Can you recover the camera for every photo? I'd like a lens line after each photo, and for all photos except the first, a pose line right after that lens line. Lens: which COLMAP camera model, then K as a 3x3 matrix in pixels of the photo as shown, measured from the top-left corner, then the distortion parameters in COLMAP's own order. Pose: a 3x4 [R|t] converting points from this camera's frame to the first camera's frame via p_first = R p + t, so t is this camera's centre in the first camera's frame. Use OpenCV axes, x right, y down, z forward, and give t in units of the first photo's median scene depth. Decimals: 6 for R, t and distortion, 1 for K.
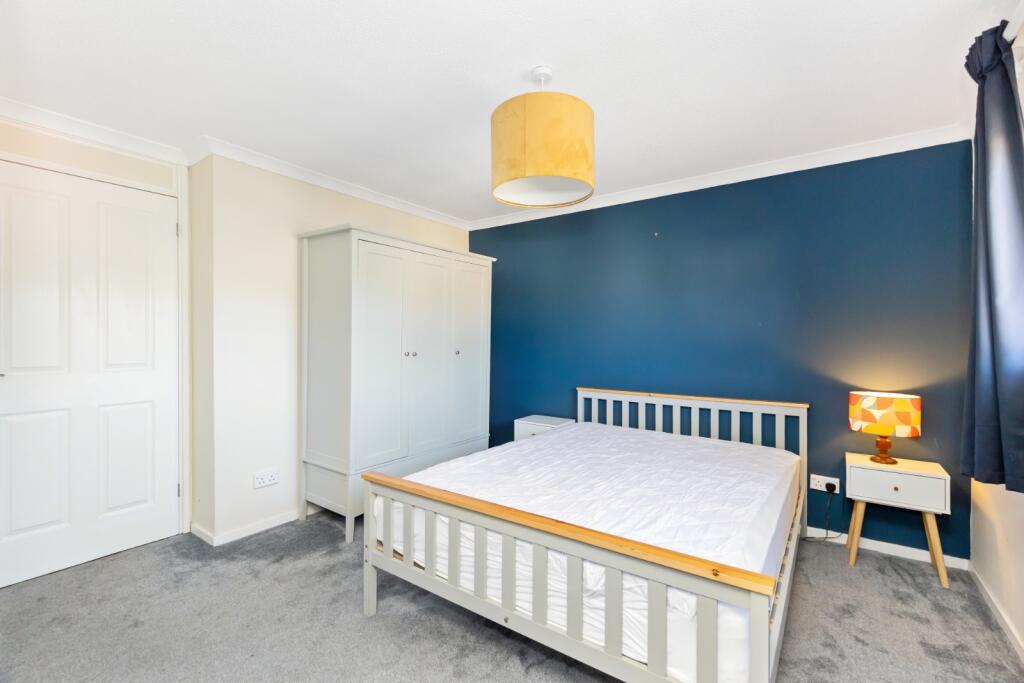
lens RADIAL K [[450.7, 0, 528.8], [0, 450.7, 335.7], [0, 0, 1]] dist [0.001445, 0.000168]
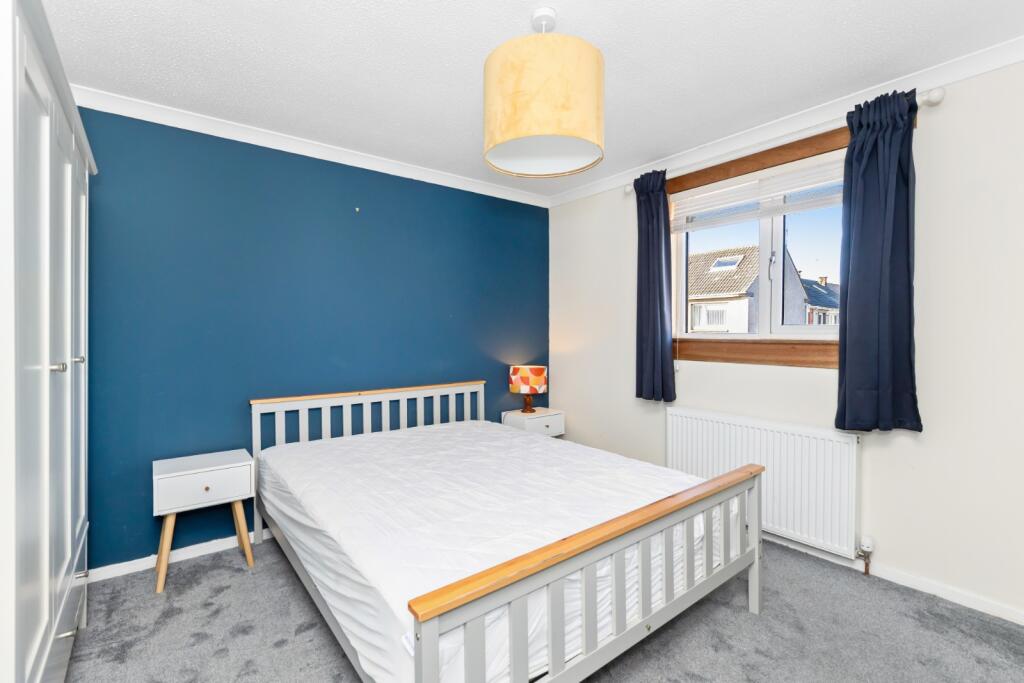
lens RADIAL K [[450.7, 0, 528.8], [0, 450.7, 335.7], [0, 0, 1]] dist [0.001445, 0.000168]
pose [[0.273713, 0.001652, 0.961810, -0.517618], [0.008821, 0.999952, -0.004228, 0.029784], [-0.961771, 0.009642, 0.273685, 0.495749]]
